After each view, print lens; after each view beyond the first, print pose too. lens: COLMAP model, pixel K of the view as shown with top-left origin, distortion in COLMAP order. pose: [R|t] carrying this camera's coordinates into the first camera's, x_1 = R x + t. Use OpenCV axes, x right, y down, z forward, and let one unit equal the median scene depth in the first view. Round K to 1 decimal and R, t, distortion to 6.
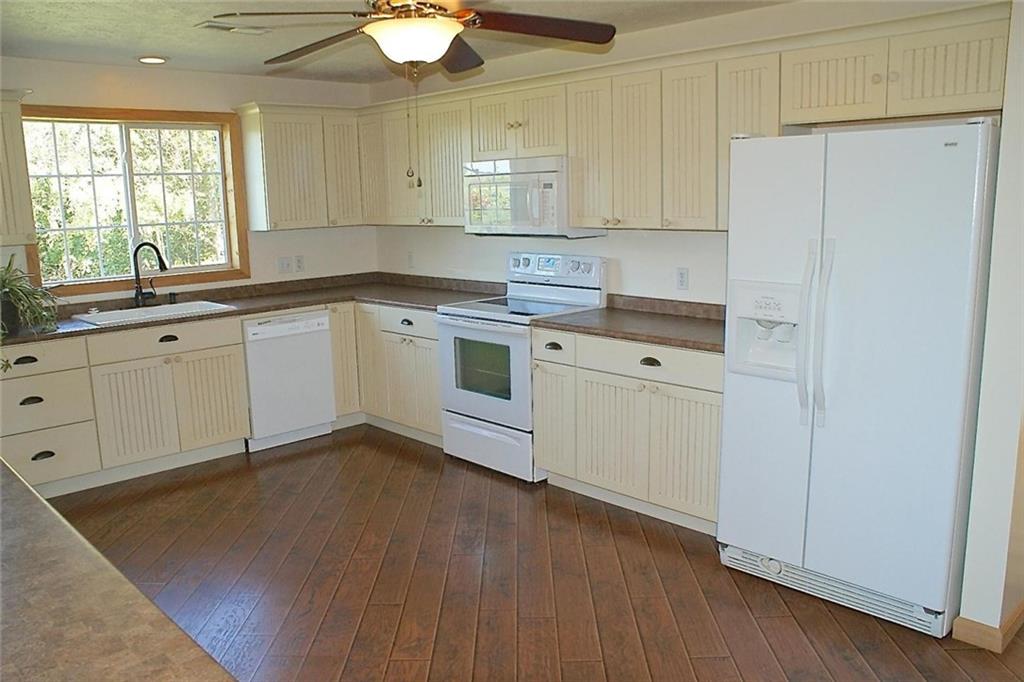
lens RADIAL K [[847.6, 0, 509.9], [0, 847.6, 356.3], [0, 0, 1]] dist [-0.088045, -0.000472]
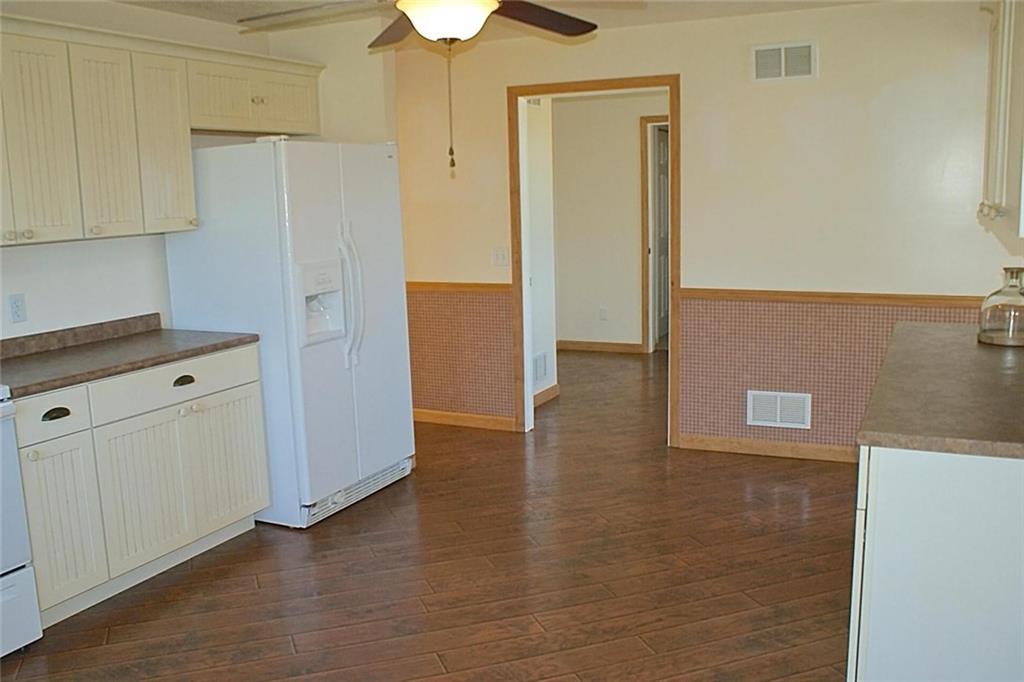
lens RADIAL K [[915.2, 0, 512.0], [0, 915.2, 341.0], [0, 0, 1]] dist [-0.015571, -0.005326]
pose [[-0.338489, -0.124650, 0.932677, -0.793185], [0.219275, 0.953450, 0.207006, -0.147344], [-0.915065, 0.274582, -0.295400, 0.902503]]
